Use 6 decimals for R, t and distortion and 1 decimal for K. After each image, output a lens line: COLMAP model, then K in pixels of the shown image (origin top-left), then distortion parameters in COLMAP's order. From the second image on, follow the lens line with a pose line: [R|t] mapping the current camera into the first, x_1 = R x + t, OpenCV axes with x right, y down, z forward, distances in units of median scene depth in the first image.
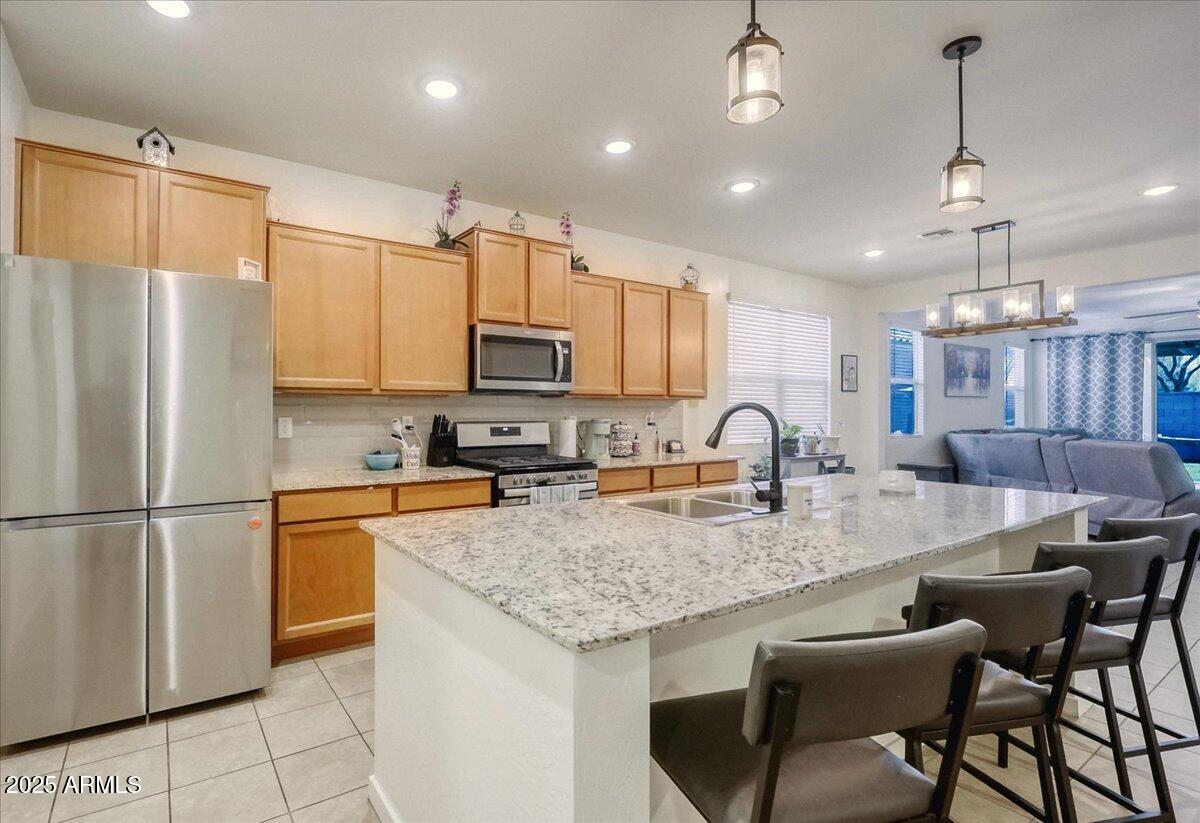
lens RADIAL K [[566.8, 0, 557.1], [0, 566.8, 408.7], [0, 0, 1]] dist [-0.005930, -0.000539]
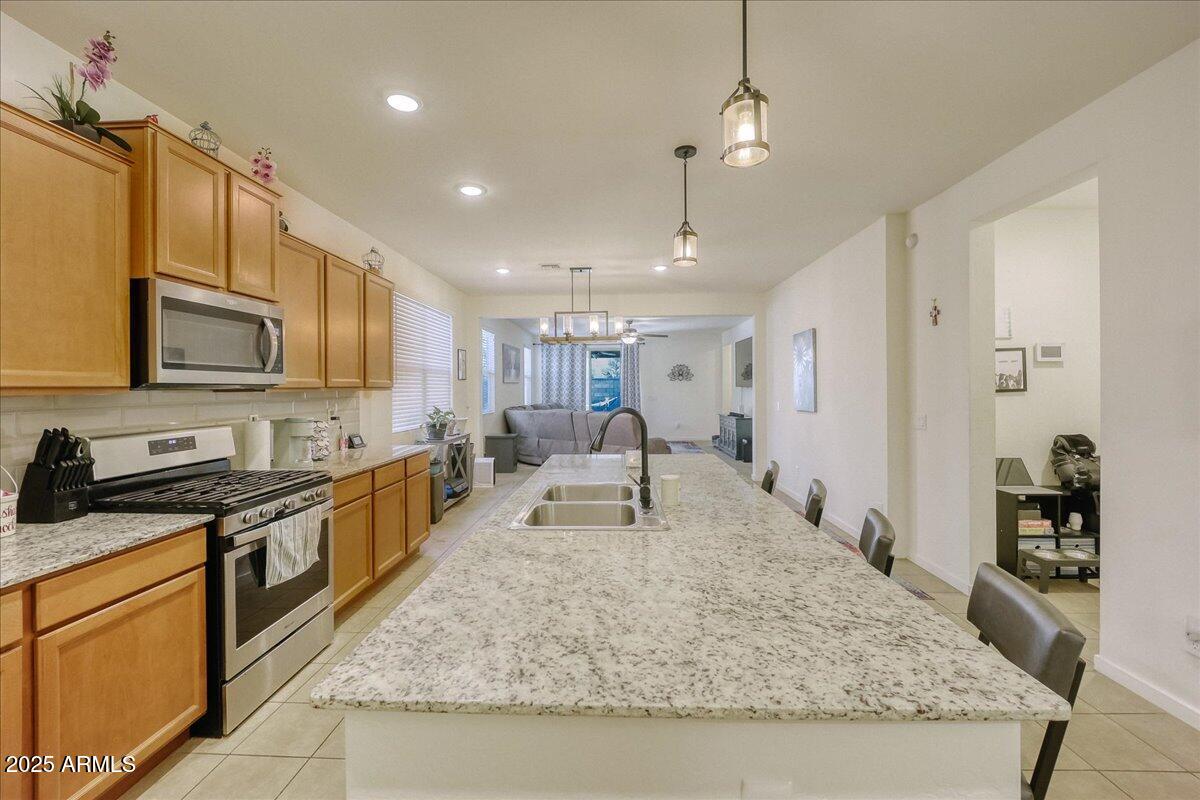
lens RADIAL K [[488.8, 0, 599.8], [0, 488.8, 390.3], [0, 0, 1]] dist [-0.009705, -0.000657]
pose [[0.601292, -0.006598, 0.799002, -0.256310], [0.000847, 0.999971, 0.007620, -0.029596], [-0.799029, -0.003905, 0.601280, 0.273393]]
